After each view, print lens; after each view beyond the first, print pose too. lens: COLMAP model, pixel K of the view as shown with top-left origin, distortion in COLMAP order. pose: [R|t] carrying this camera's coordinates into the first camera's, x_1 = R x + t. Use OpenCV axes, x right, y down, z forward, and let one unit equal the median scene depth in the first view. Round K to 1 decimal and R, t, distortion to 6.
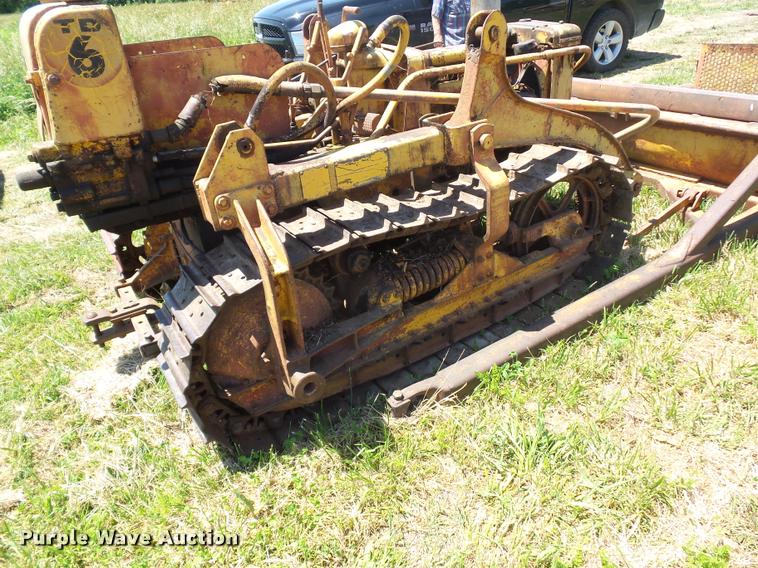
lens RADIAL K [[524.0, 0, 379.7], [0, 524.0, 282.2], [0, 0, 1]] dist [0.015646, -0.016672]
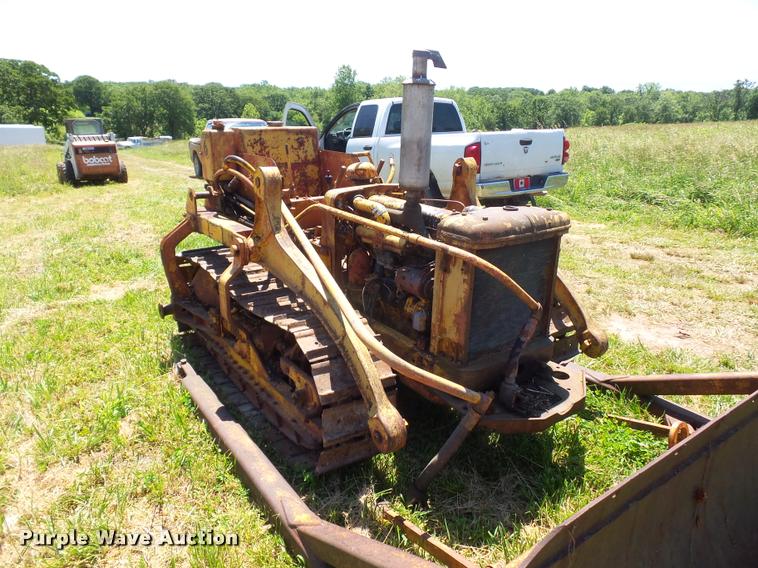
lens RADIAL K [[524.0, 0, 380.9], [0, 524.0, 286.6], [0, 0, 1]] dist [0.015646, -0.016672]
pose [[0.057380, 0.388023, -0.919862, 1.532237], [-0.509250, 0.803874, 0.307330, -0.815783], [0.858704, 0.450805, 0.243726, 1.049154]]
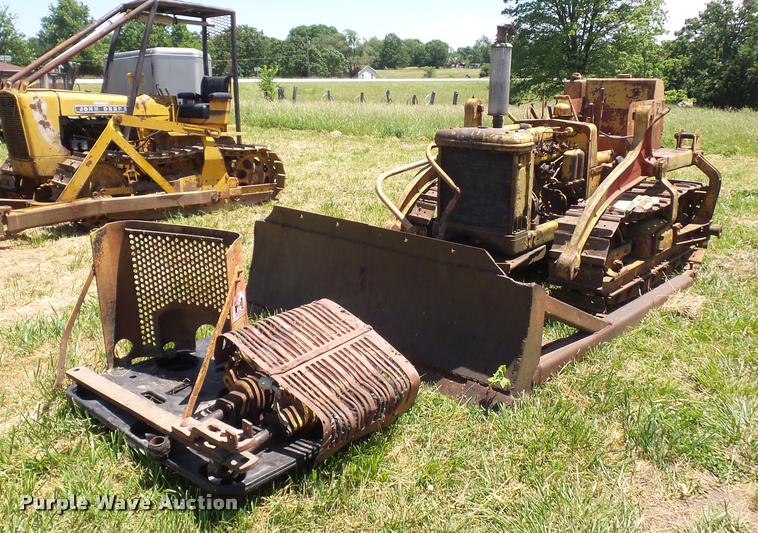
lens RADIAL K [[674.0, 0, 402.3], [0, 674.0, 254.4], [0, 0, 1]] dist [0.008339, 0.008117]
pose [[-0.950011, 0.152017, -0.272709, 1.326811], [-0.090316, 0.702312, 0.706117, -1.982055], [0.298869, 0.695449, -0.653474, 3.146624]]
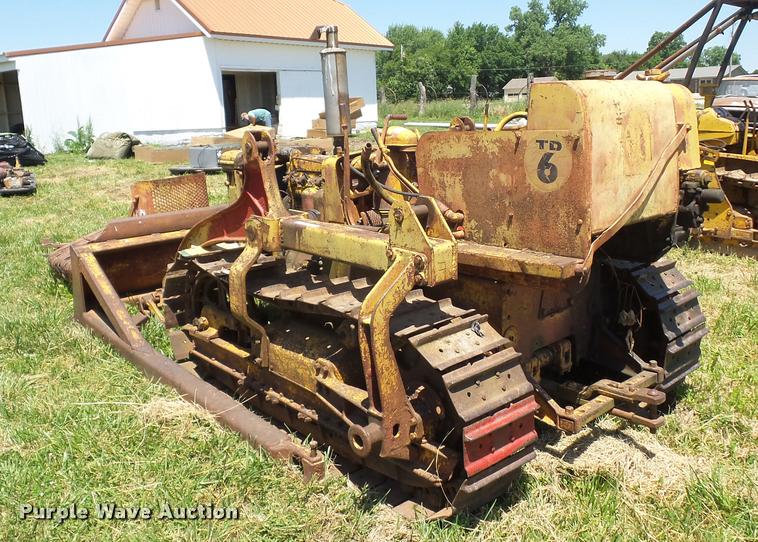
lens RADIAL K [[699.5, 0, 403.8], [0, 699.5, 266.4], [0, 0, 1]] dist [0.011270, 0.000000]
pose [[-0.169233, -0.144696, 0.974897, -1.847279], [0.529440, 0.820976, 0.213757, -0.681937], [-0.831296, 0.552324, -0.062329, 1.507120]]
